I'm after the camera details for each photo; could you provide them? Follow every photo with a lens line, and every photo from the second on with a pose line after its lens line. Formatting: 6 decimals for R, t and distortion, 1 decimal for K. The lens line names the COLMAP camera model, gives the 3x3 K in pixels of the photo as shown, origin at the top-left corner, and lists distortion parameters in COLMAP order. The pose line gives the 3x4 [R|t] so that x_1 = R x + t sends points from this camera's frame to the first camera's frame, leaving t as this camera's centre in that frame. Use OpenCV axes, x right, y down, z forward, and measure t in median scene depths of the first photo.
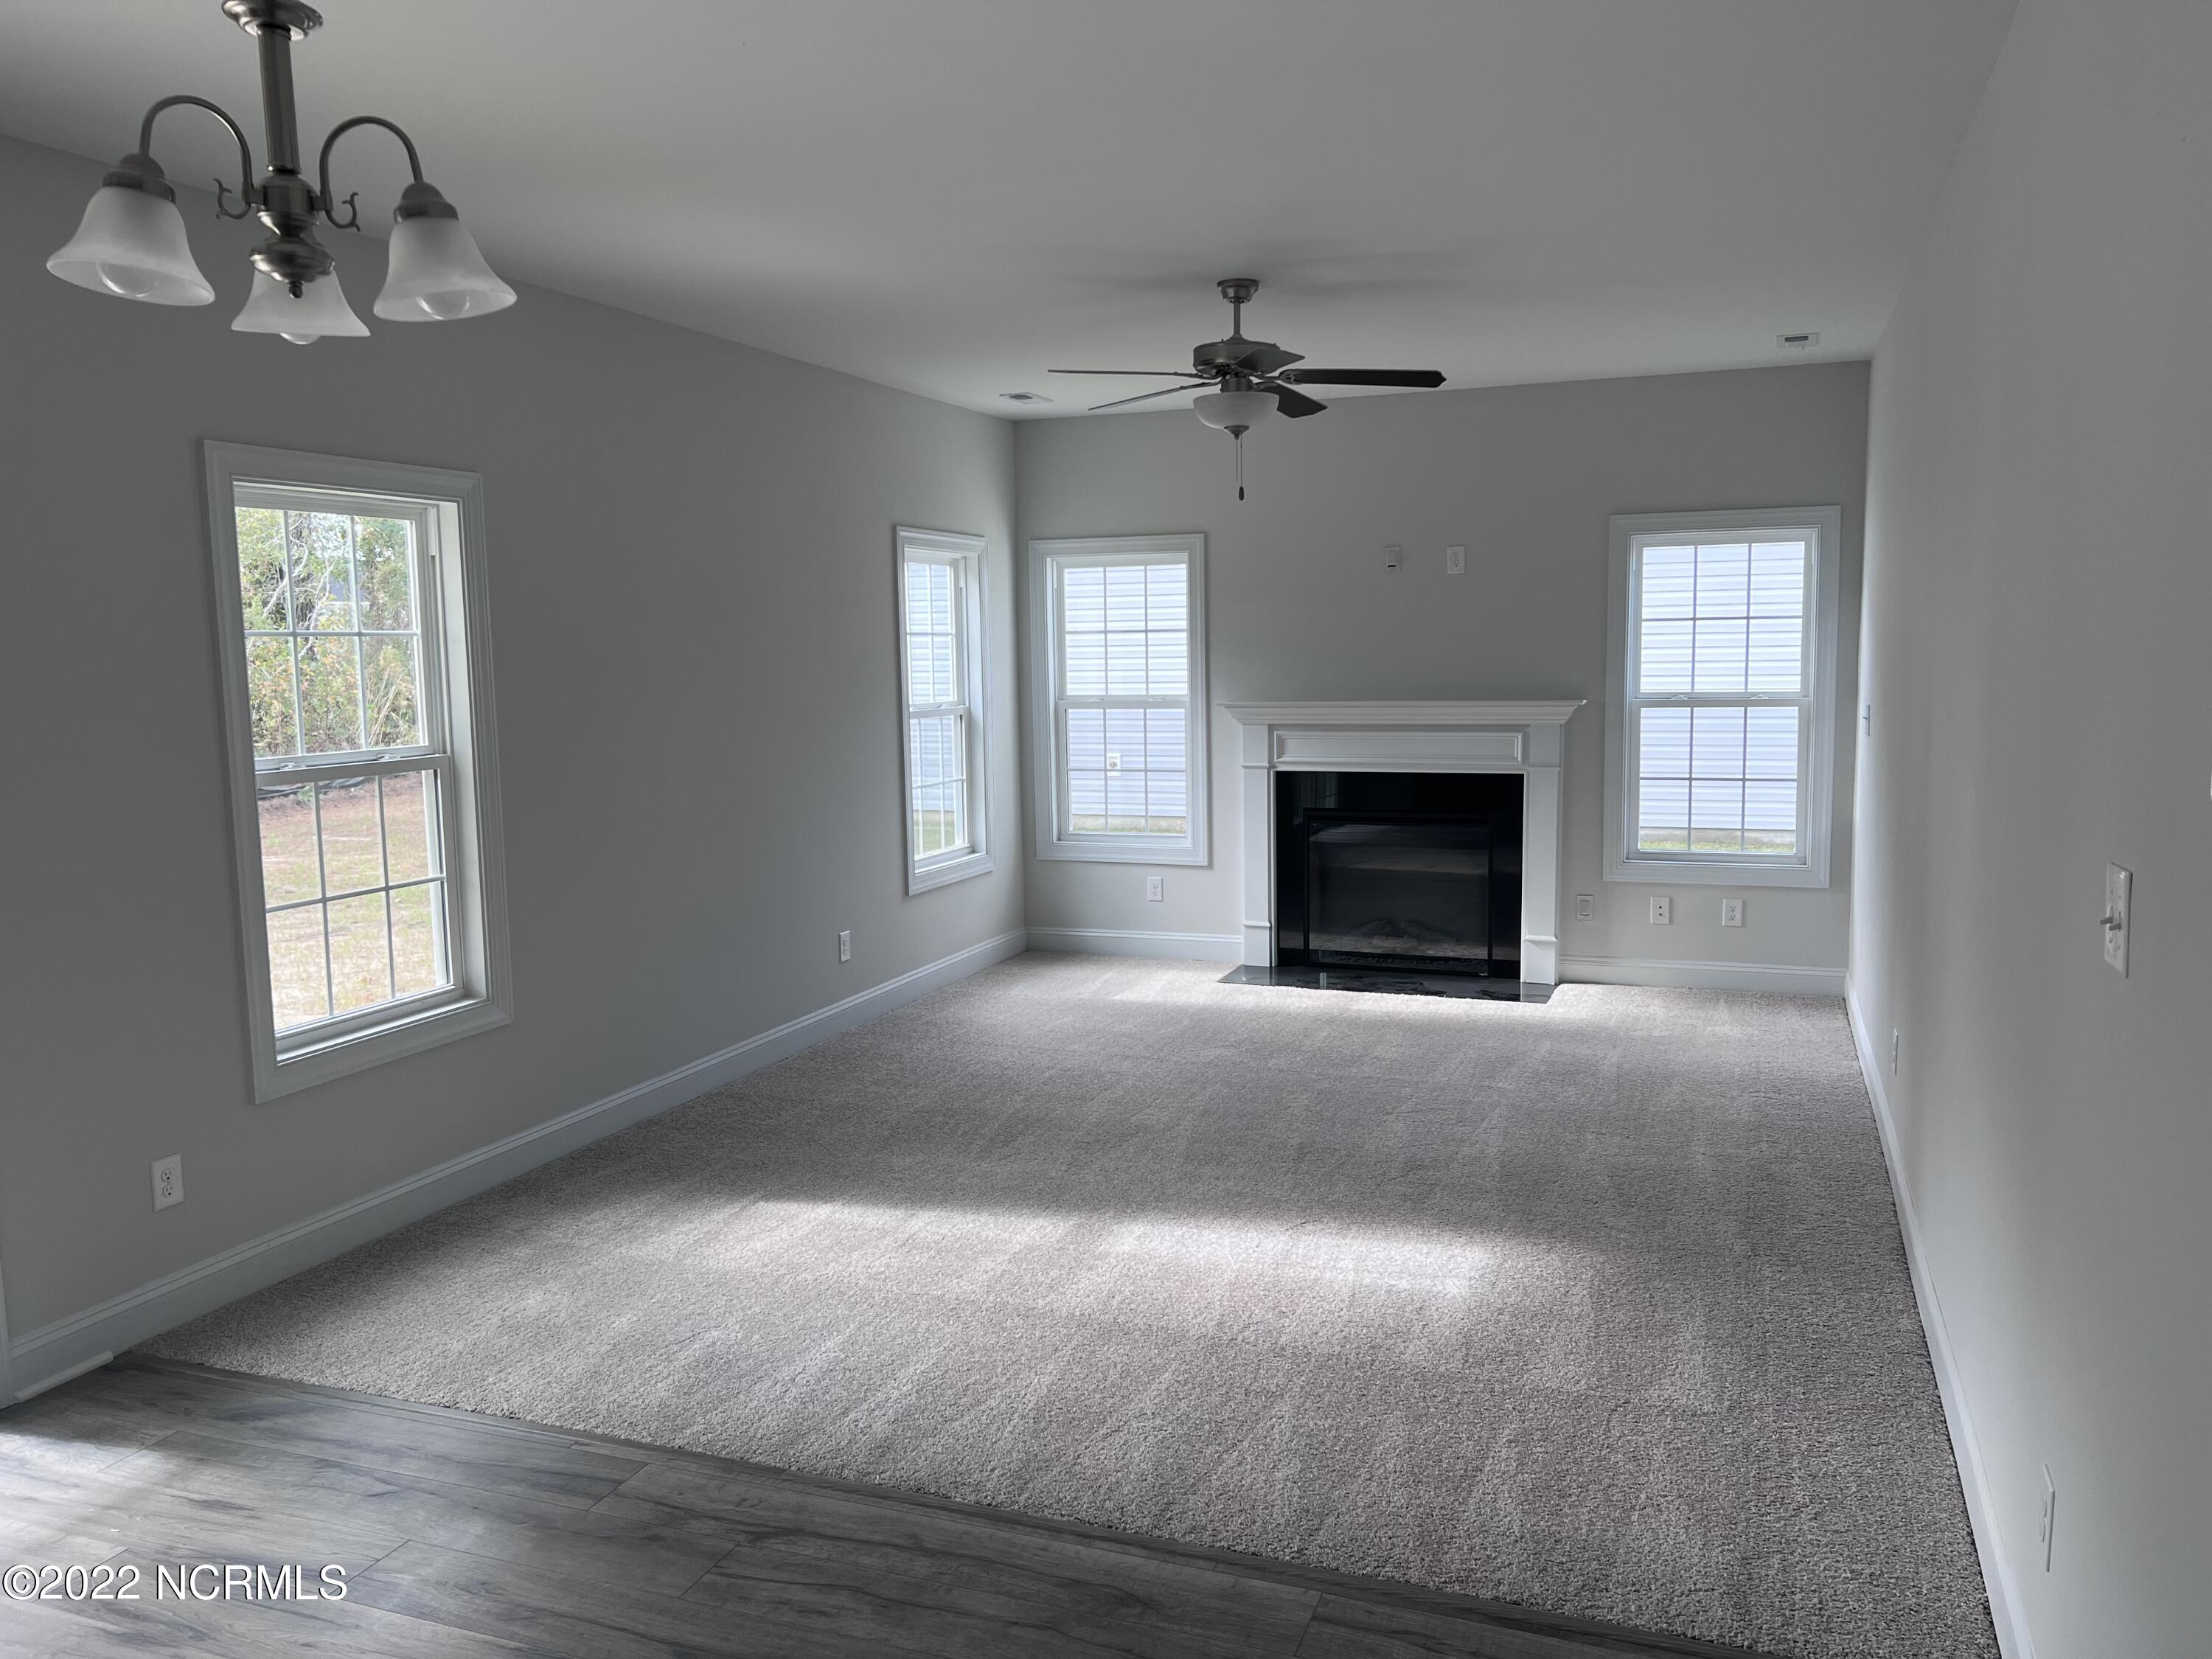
lens RADIAL K [[1694.1, 0, 1109.1], [0, 1694.1, 846.5], [0, 0, 1]] dist [0.042926, -0.029087]
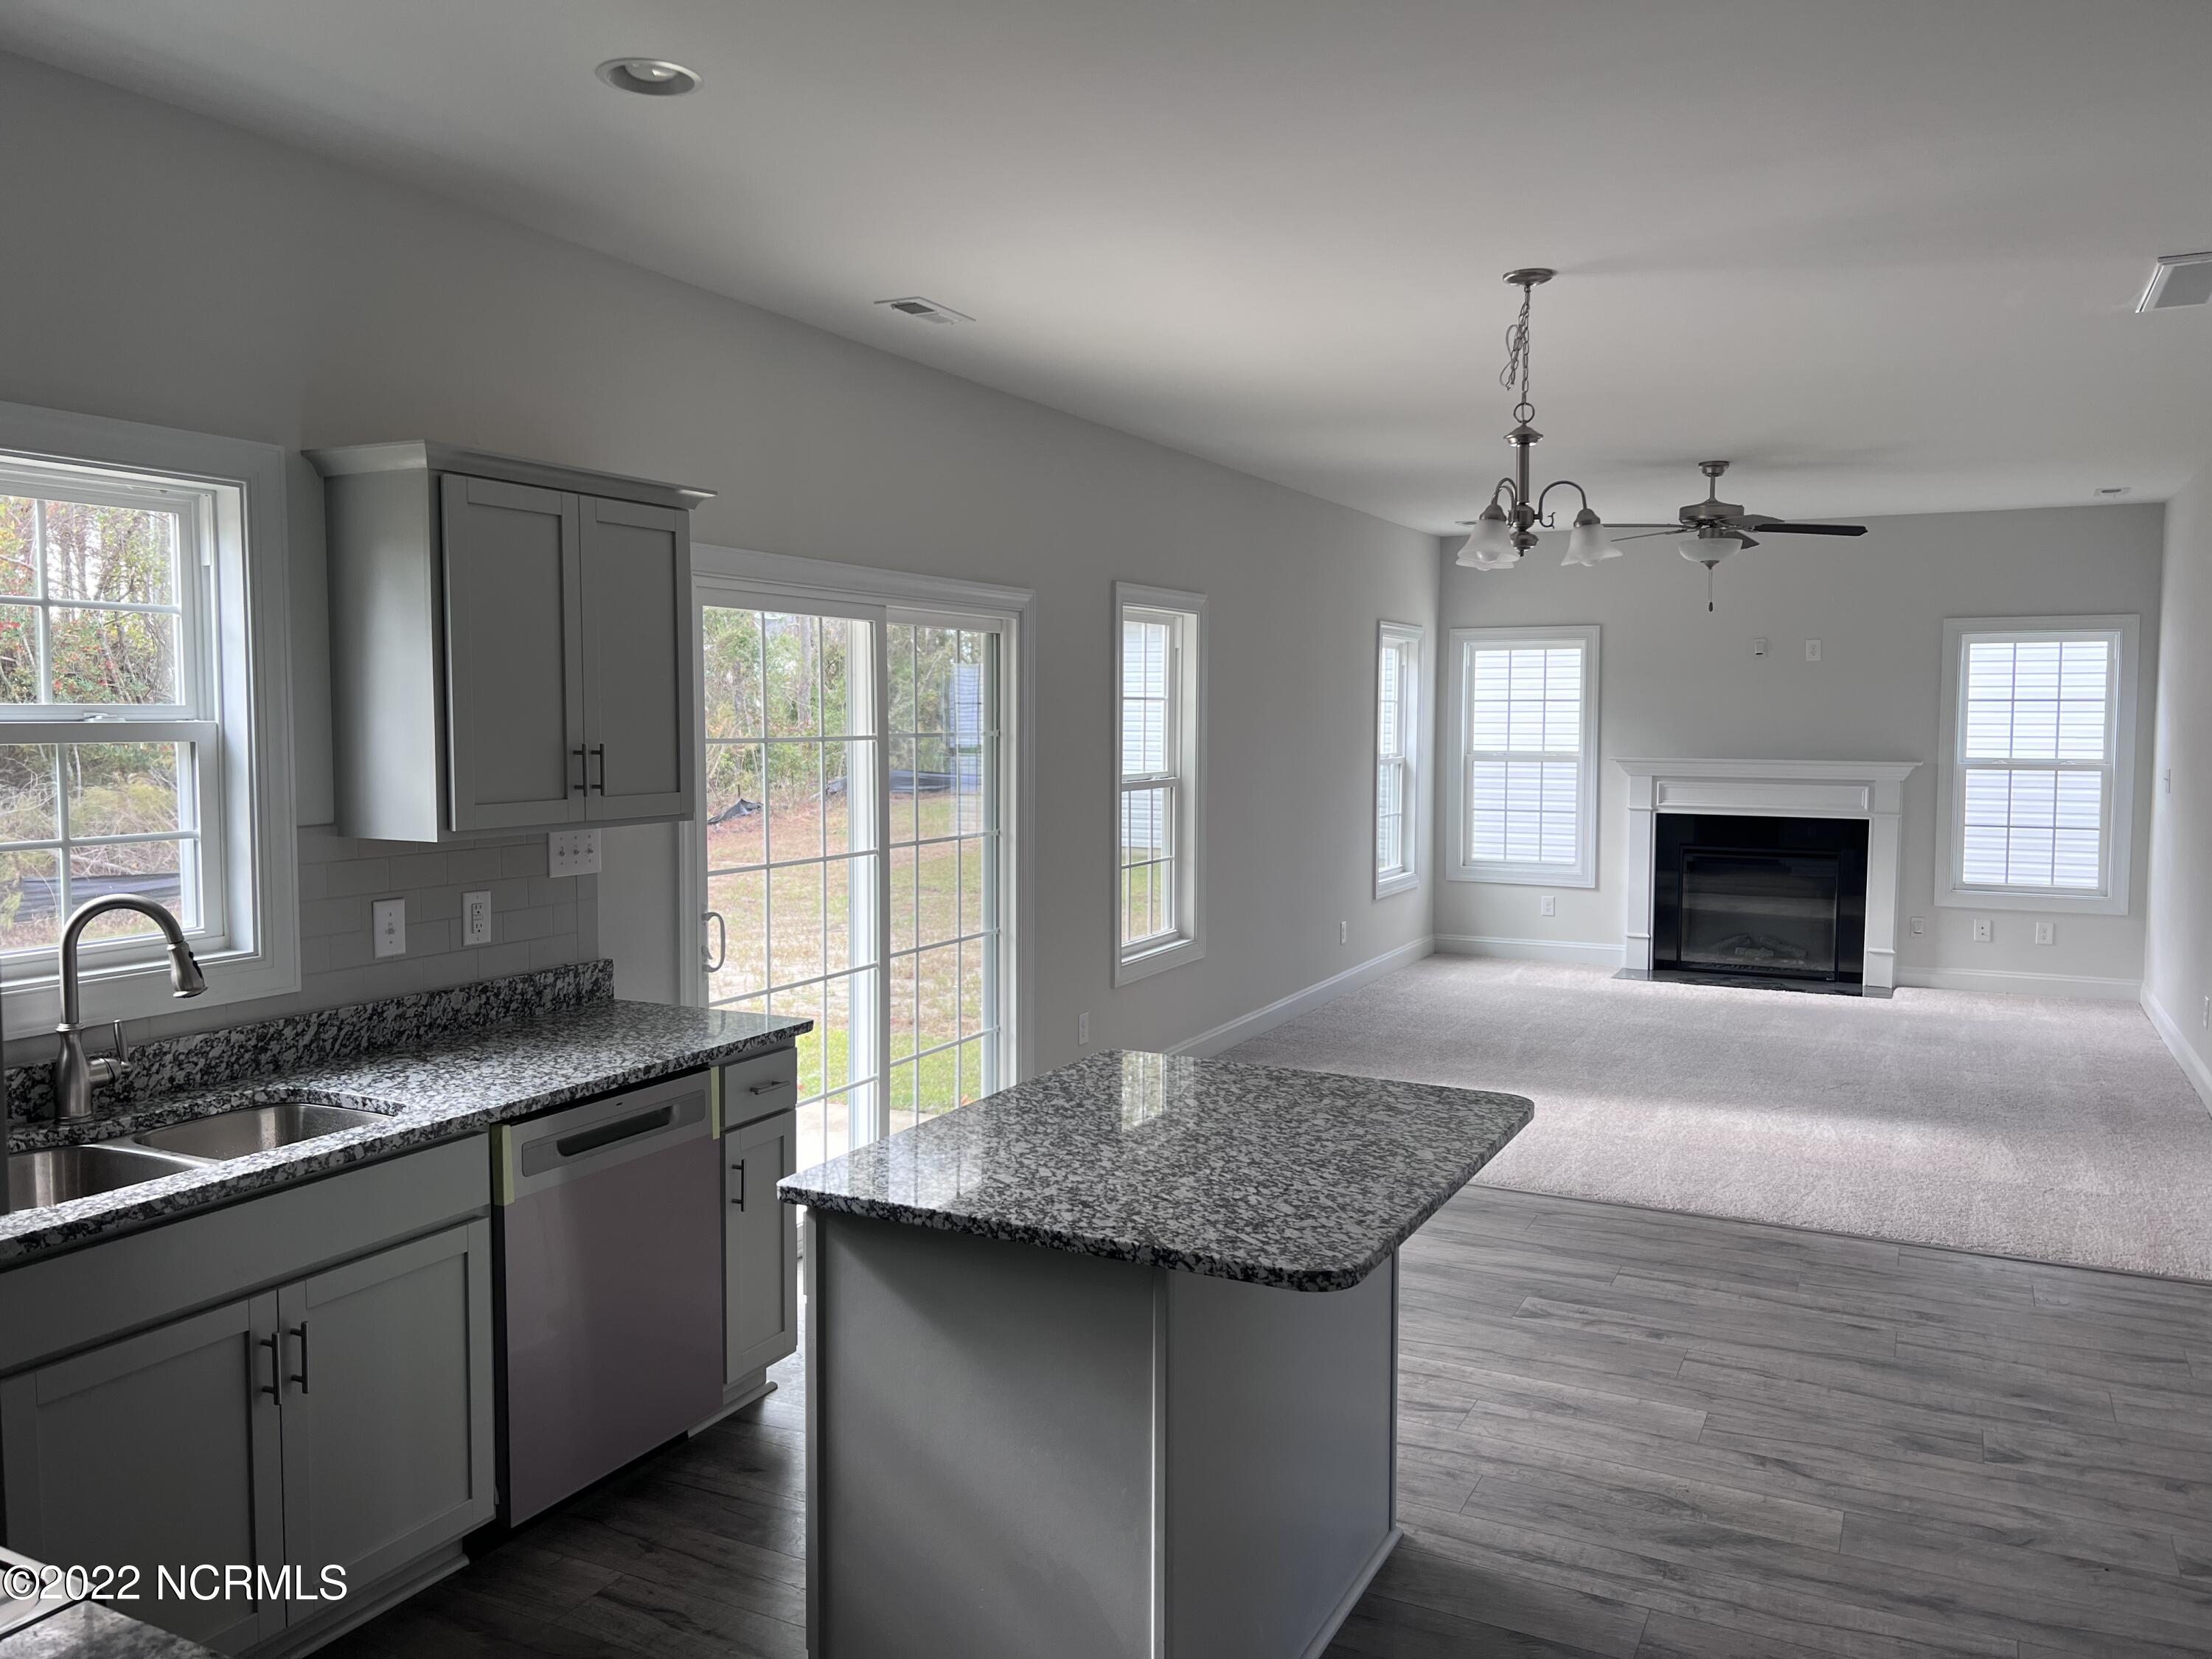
lens RADIAL K [[1694.1, 0, 1095.5], [0, 1694.1, 827.8], [0, 0, 1]] dist [0.042926, -0.029087]
pose [[0.994270, 0.026352, -0.103599, -0.198539], [-0.031337, 0.998413, -0.046787, 0.041523], [0.102201, 0.049765, 0.993518, -0.324747]]
